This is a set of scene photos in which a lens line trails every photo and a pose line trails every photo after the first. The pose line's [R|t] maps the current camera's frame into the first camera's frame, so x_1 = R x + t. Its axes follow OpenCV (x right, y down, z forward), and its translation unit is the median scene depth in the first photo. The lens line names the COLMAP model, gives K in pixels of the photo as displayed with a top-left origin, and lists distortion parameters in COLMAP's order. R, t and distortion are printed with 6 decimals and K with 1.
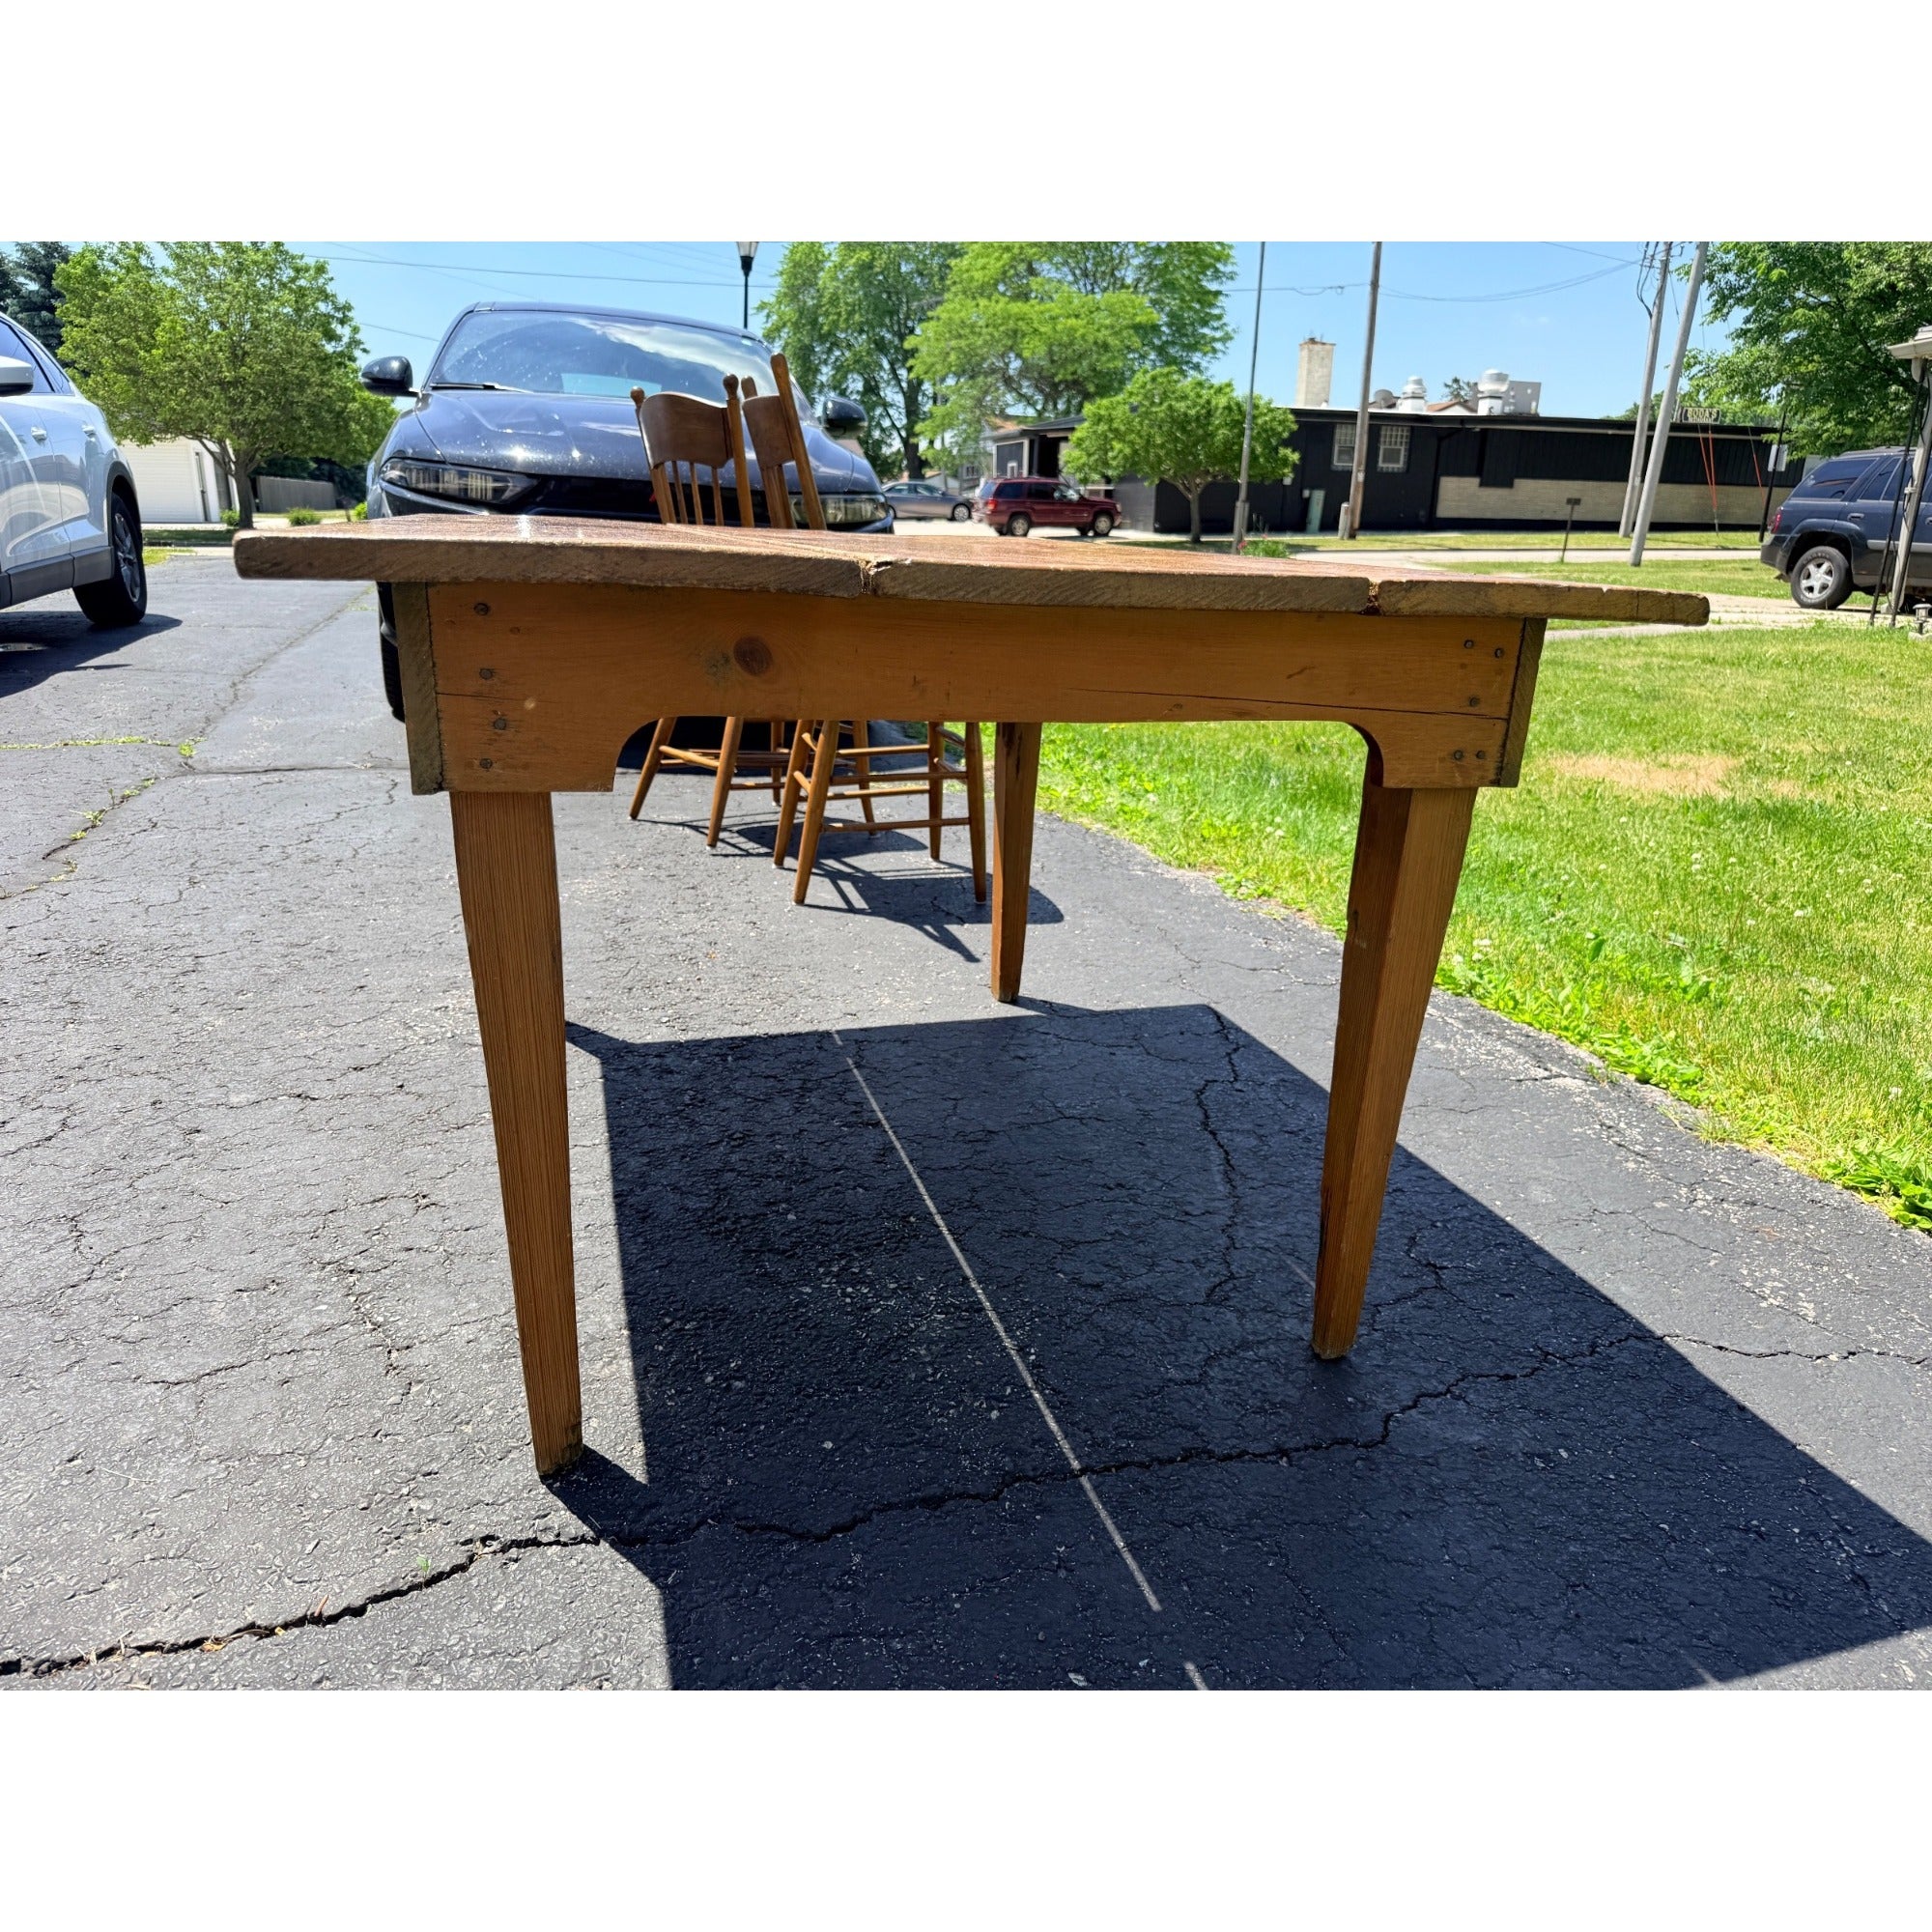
lens RADIAL K [[1387.8, 0, 970.2], [0, 1387.8, 967.3], [0, 0, 1]] dist [0.005241, -0.011635]
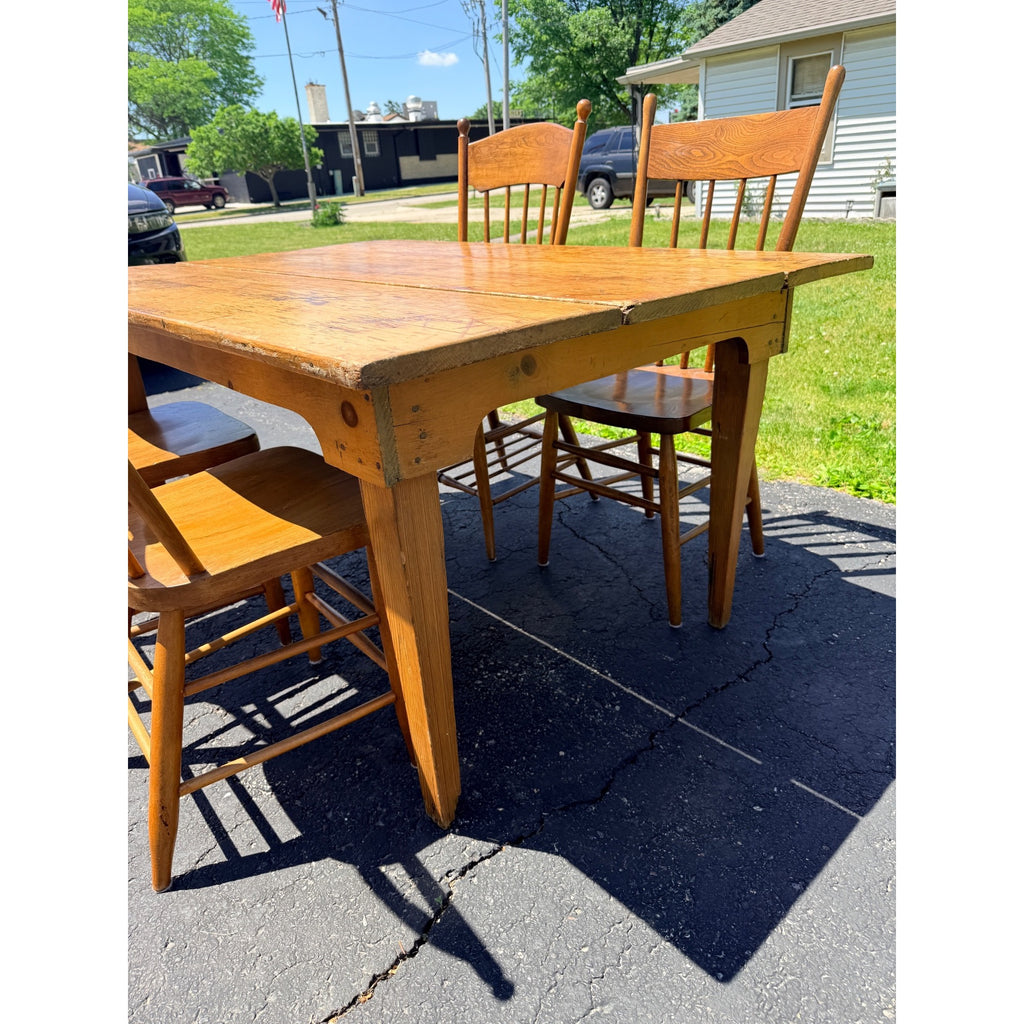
lens RADIAL K [[735.6, 0, 514.2], [0, 735.6, 512.7], [0, 0, 1]] dist [0.005241, -0.011635]
pose [[0.892970, -0.261077, 0.366666, -0.443548], [0.220870, 0.963939, 0.148452, -0.144929], [-0.392201, -0.051577, 0.918433, 0.098737]]
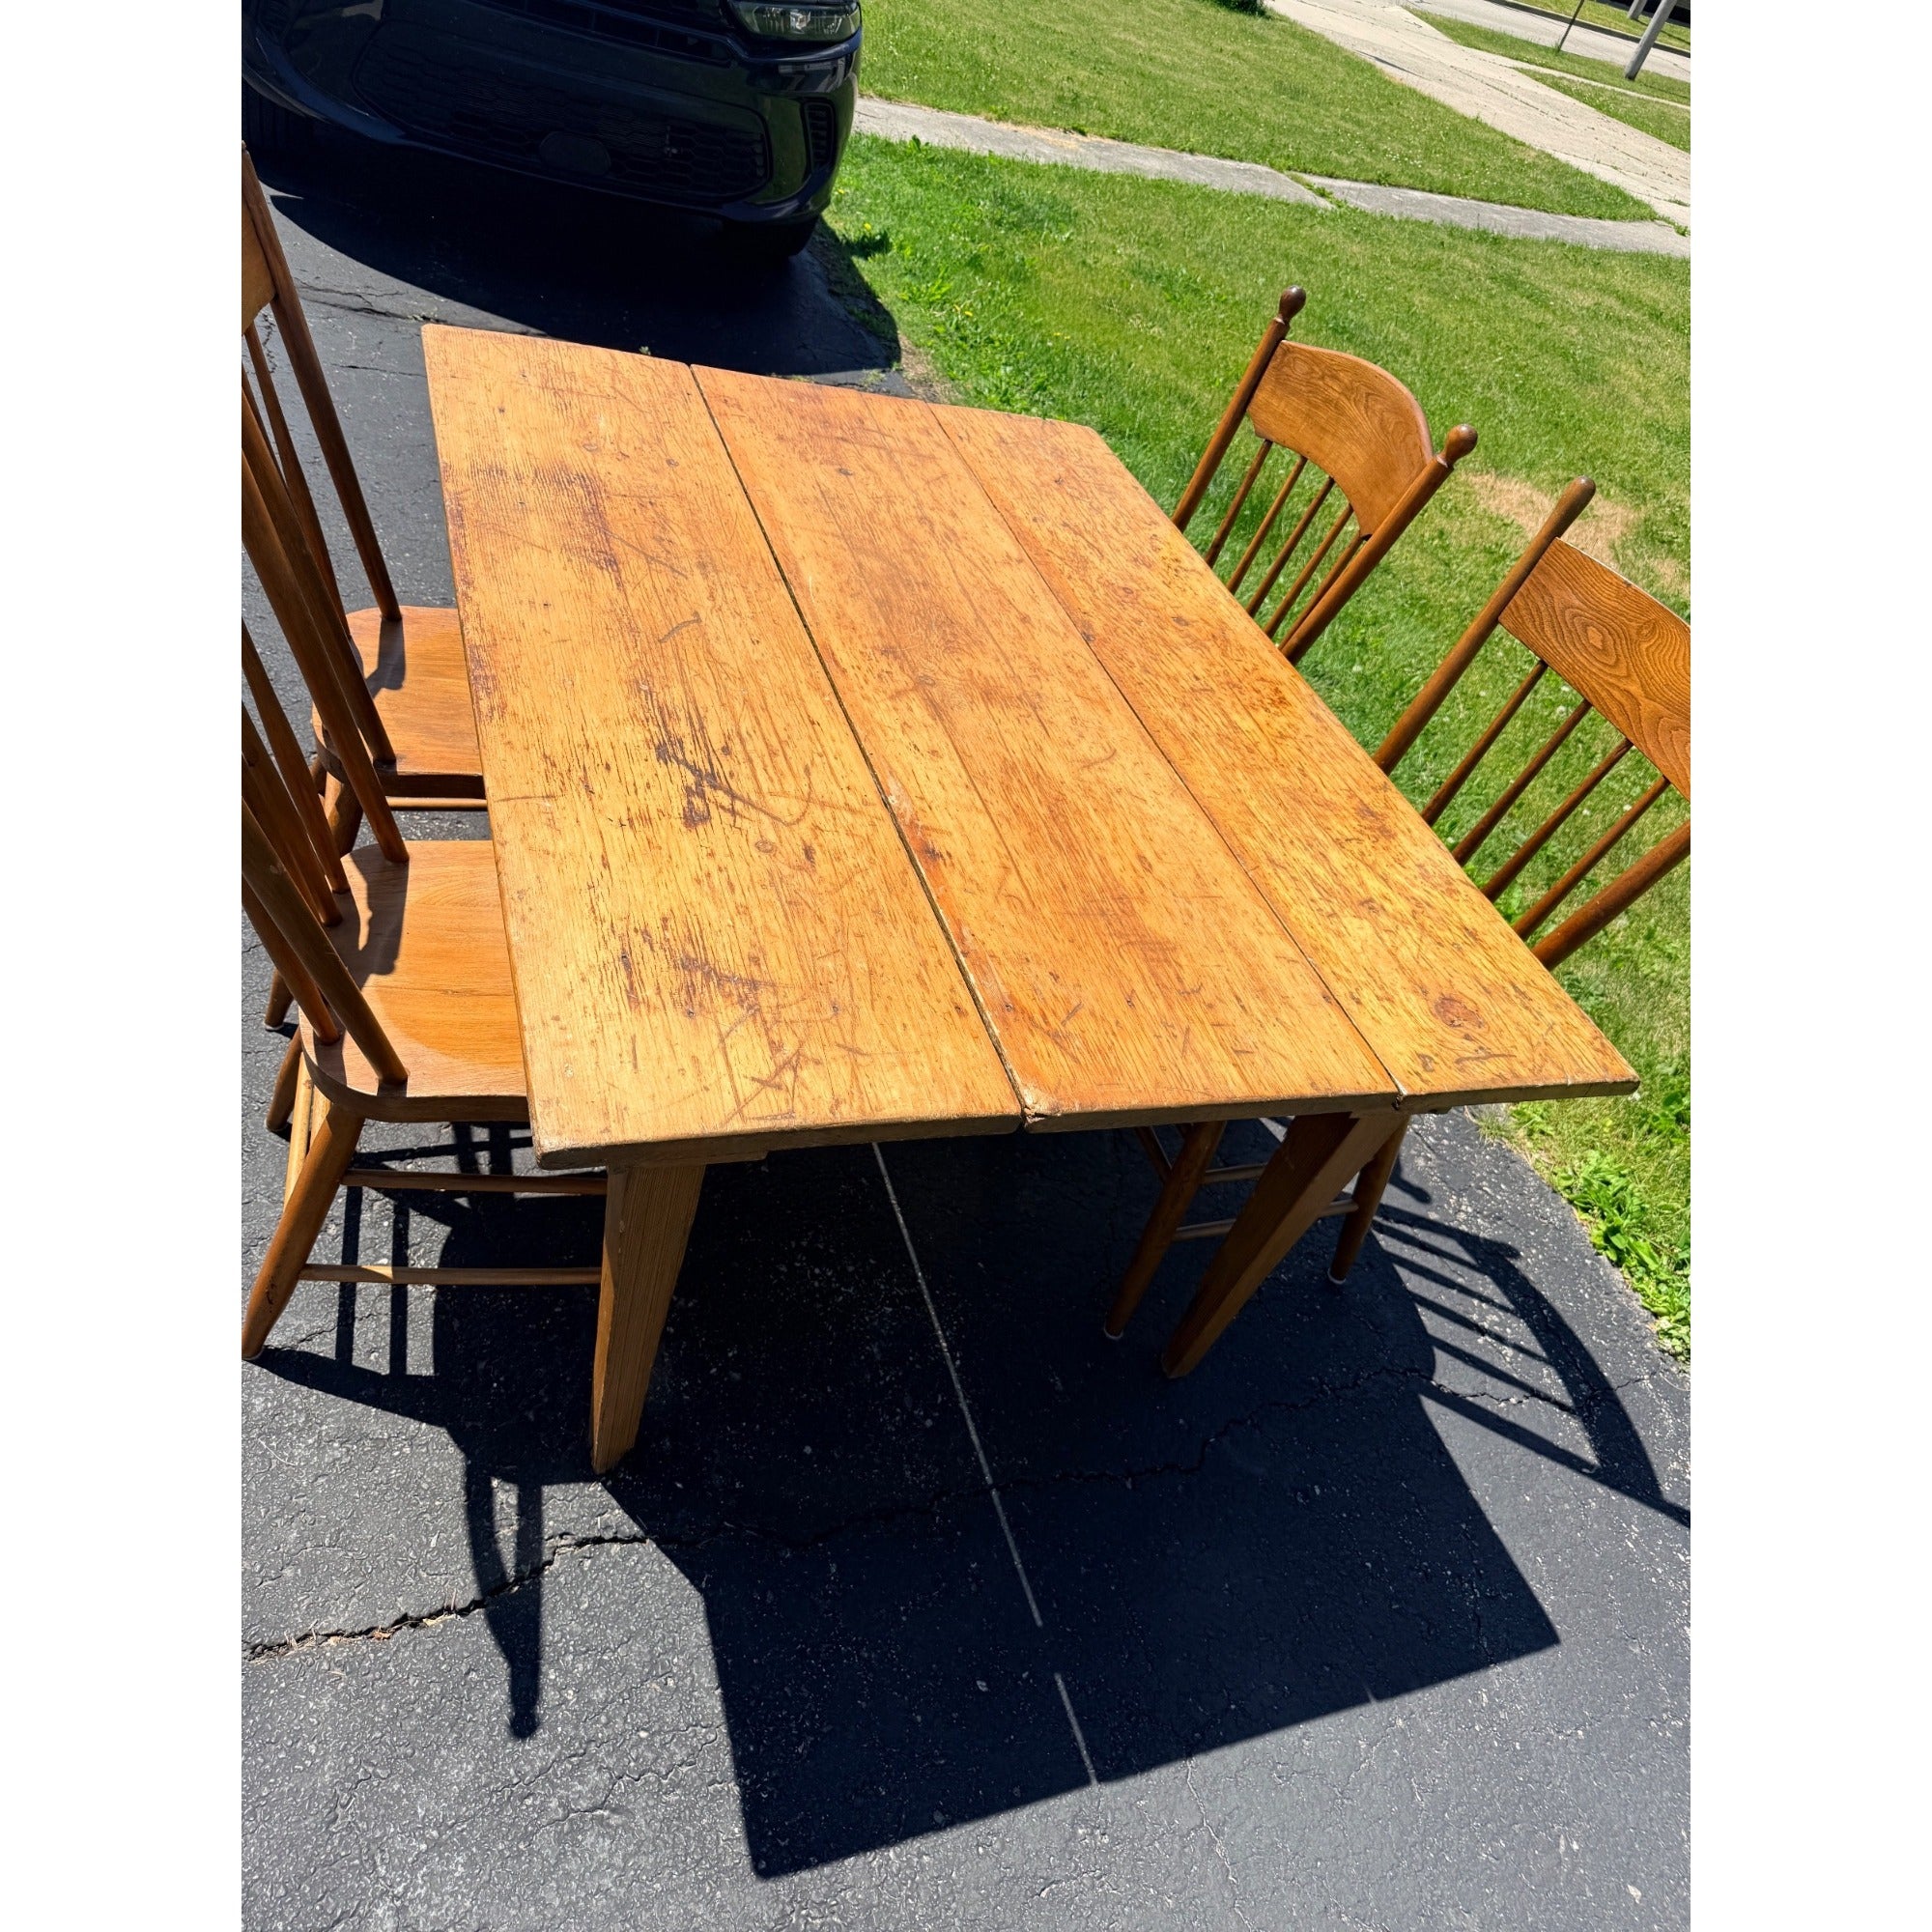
lens RADIAL K [[1387.8, 0, 970.2], [0, 1387.8, 967.3], [0, 0, 1]] dist [0.005241, -0.011635]
pose [[0.973451, 0.145553, 0.176659, -0.250155], [-0.203946, 0.901932, 0.380691, -0.605102], [-0.103924, -0.406613, 0.907671, -0.039039]]
